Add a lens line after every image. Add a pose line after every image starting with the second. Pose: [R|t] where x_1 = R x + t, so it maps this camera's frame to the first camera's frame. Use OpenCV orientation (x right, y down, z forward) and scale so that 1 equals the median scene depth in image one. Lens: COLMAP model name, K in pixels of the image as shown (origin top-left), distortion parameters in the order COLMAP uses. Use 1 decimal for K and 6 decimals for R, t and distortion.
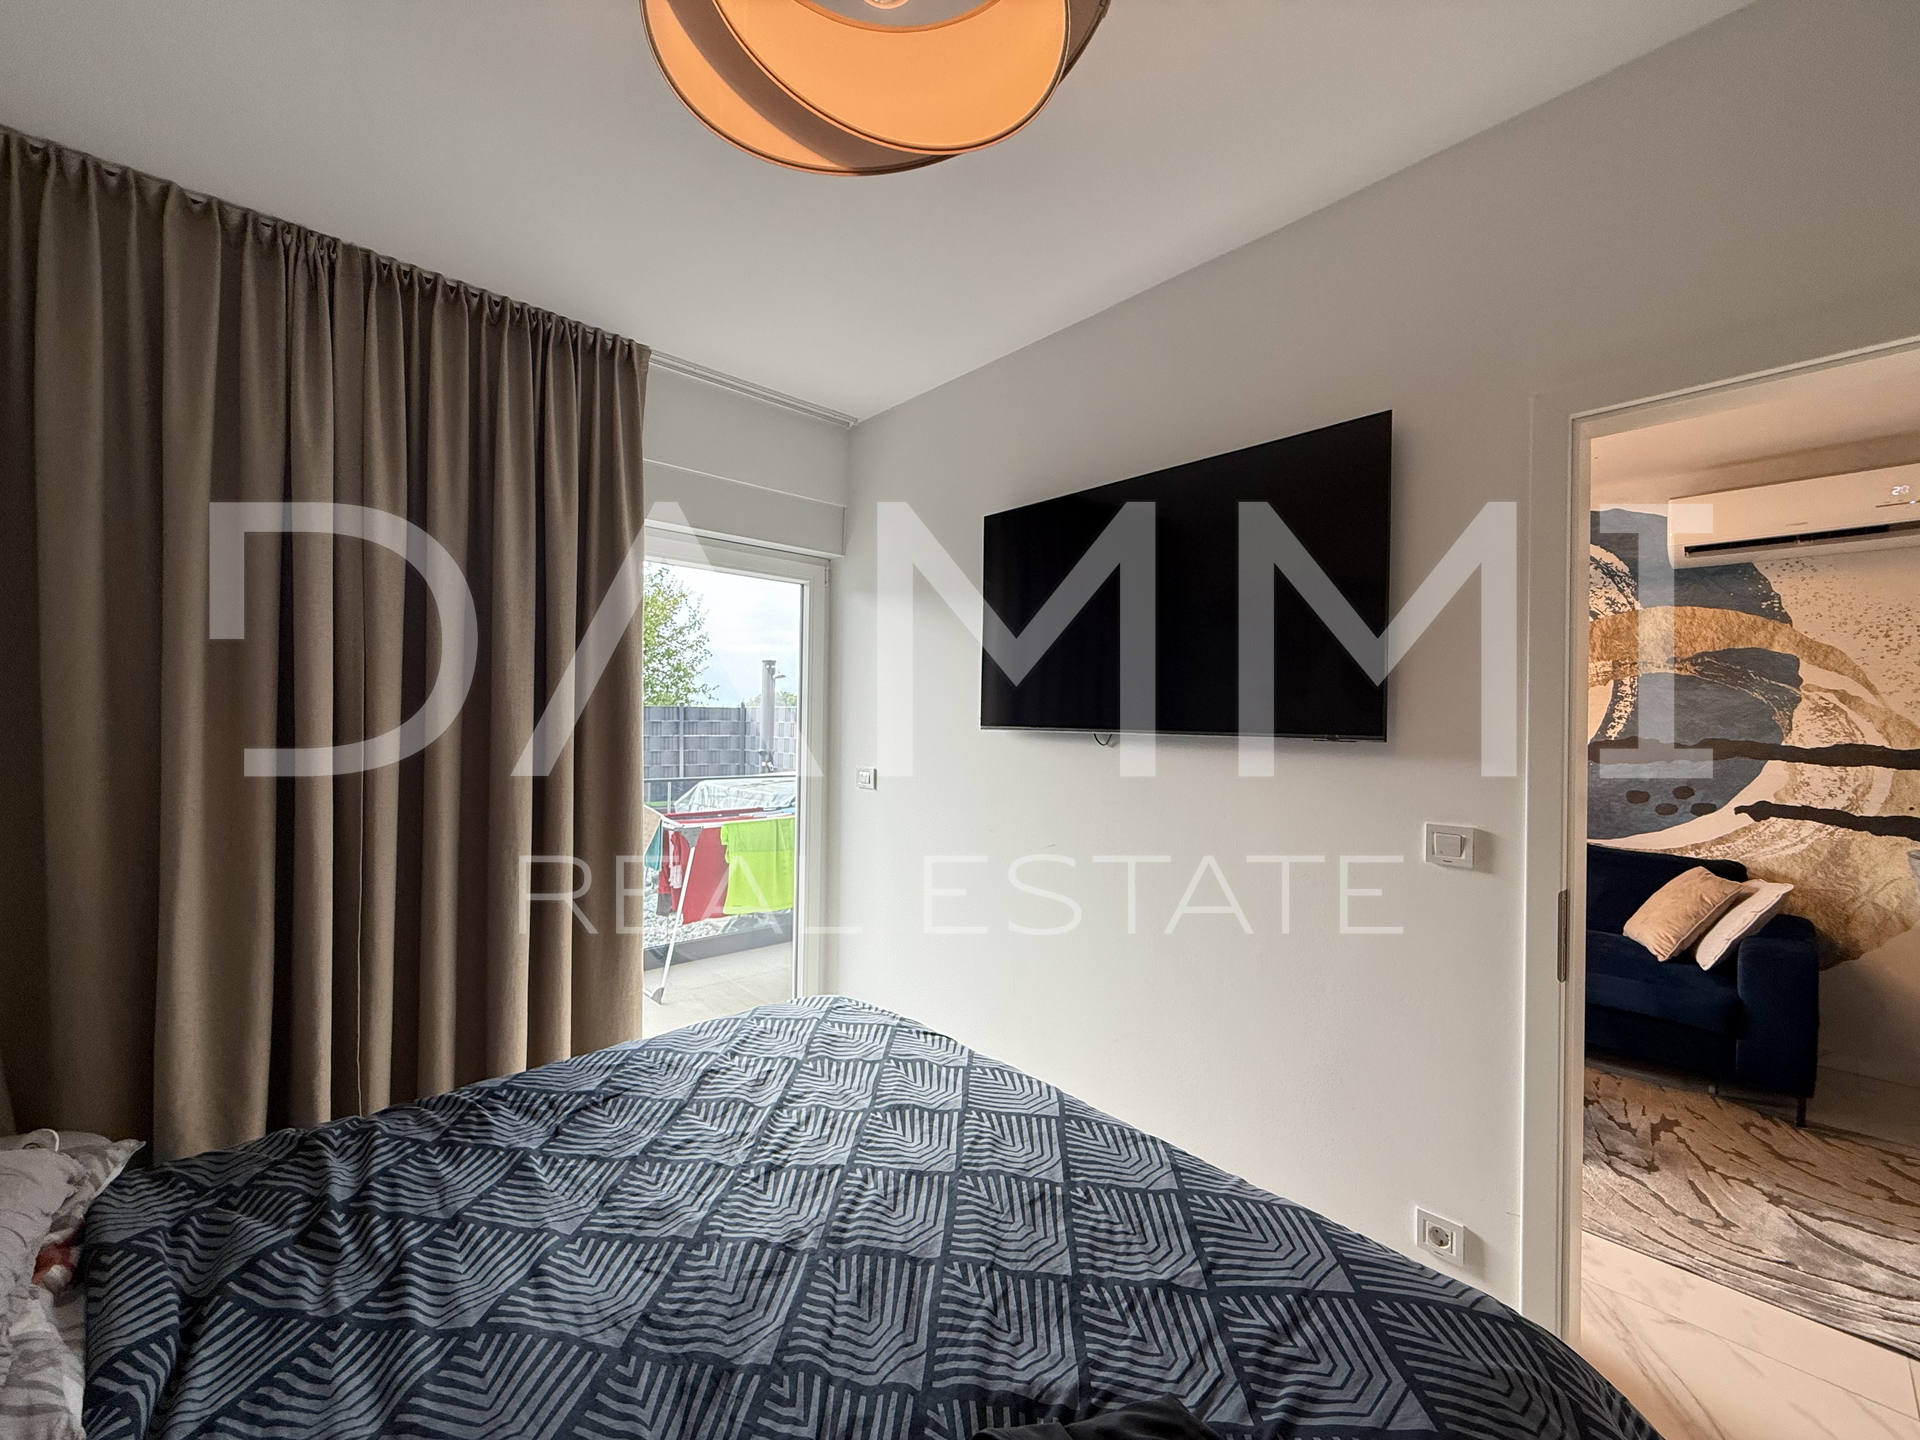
lens RADIAL K [[770.8, 0, 953.9], [0, 770.8, 719.1], [0, 0, 1]] dist [-0.001079, 0.000387]
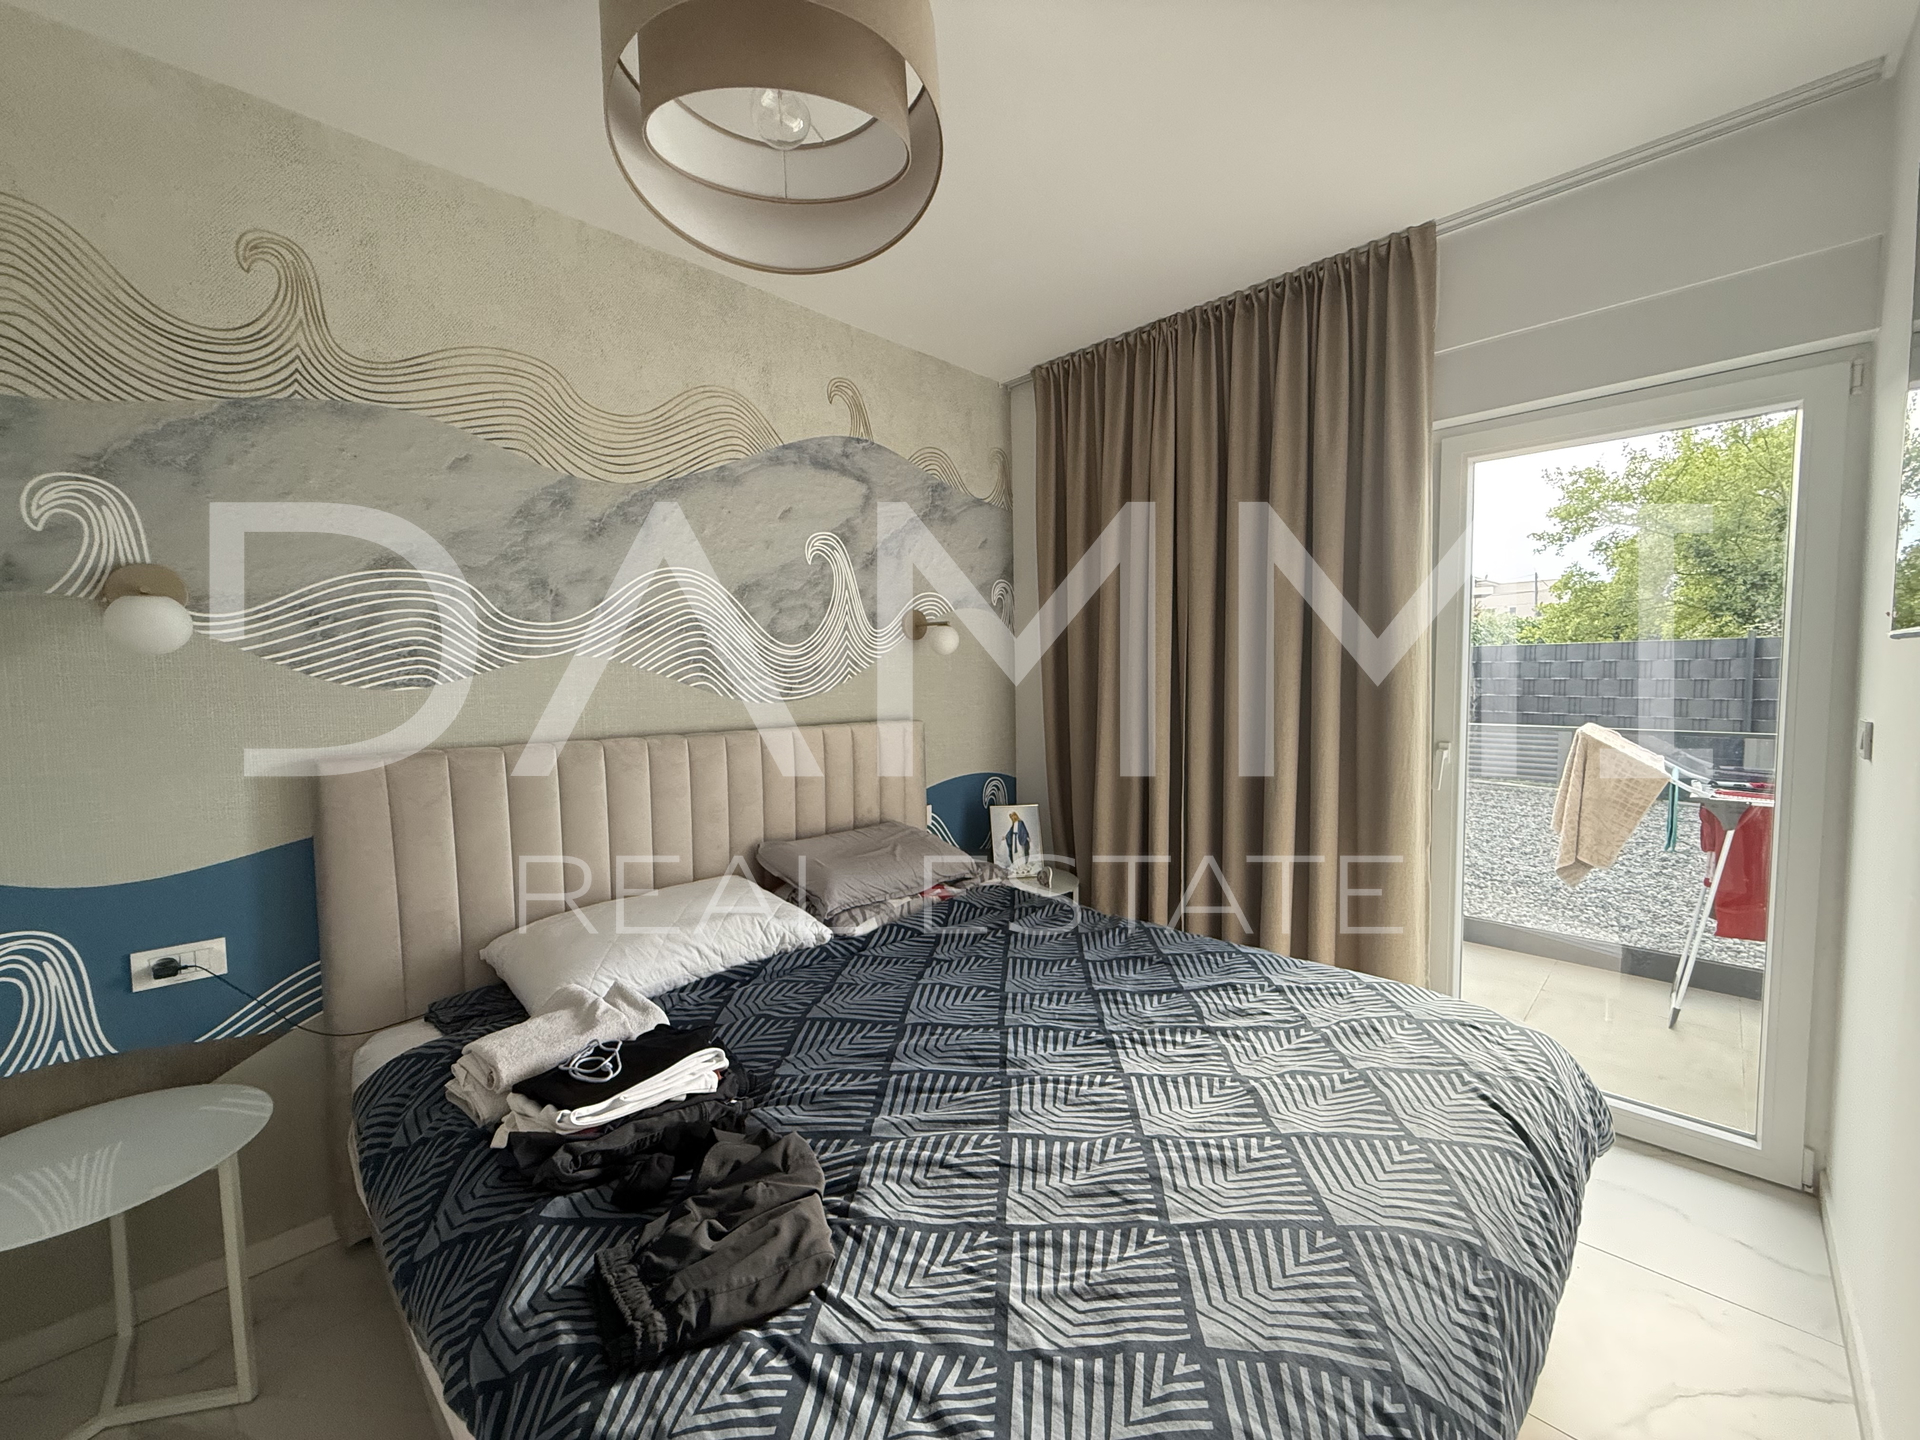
lens RADIAL K [[770.8, 0, 960.3], [0, 770.8, 719.2], [0, 0, 1]] dist [-0.001079, 0.000387]
pose [[0.047078, 0.048582, -0.997709, 0.858727], [0.019470, 0.998582, 0.049544, 0.049004], [0.998701, -0.021758, 0.046066, 0.742635]]
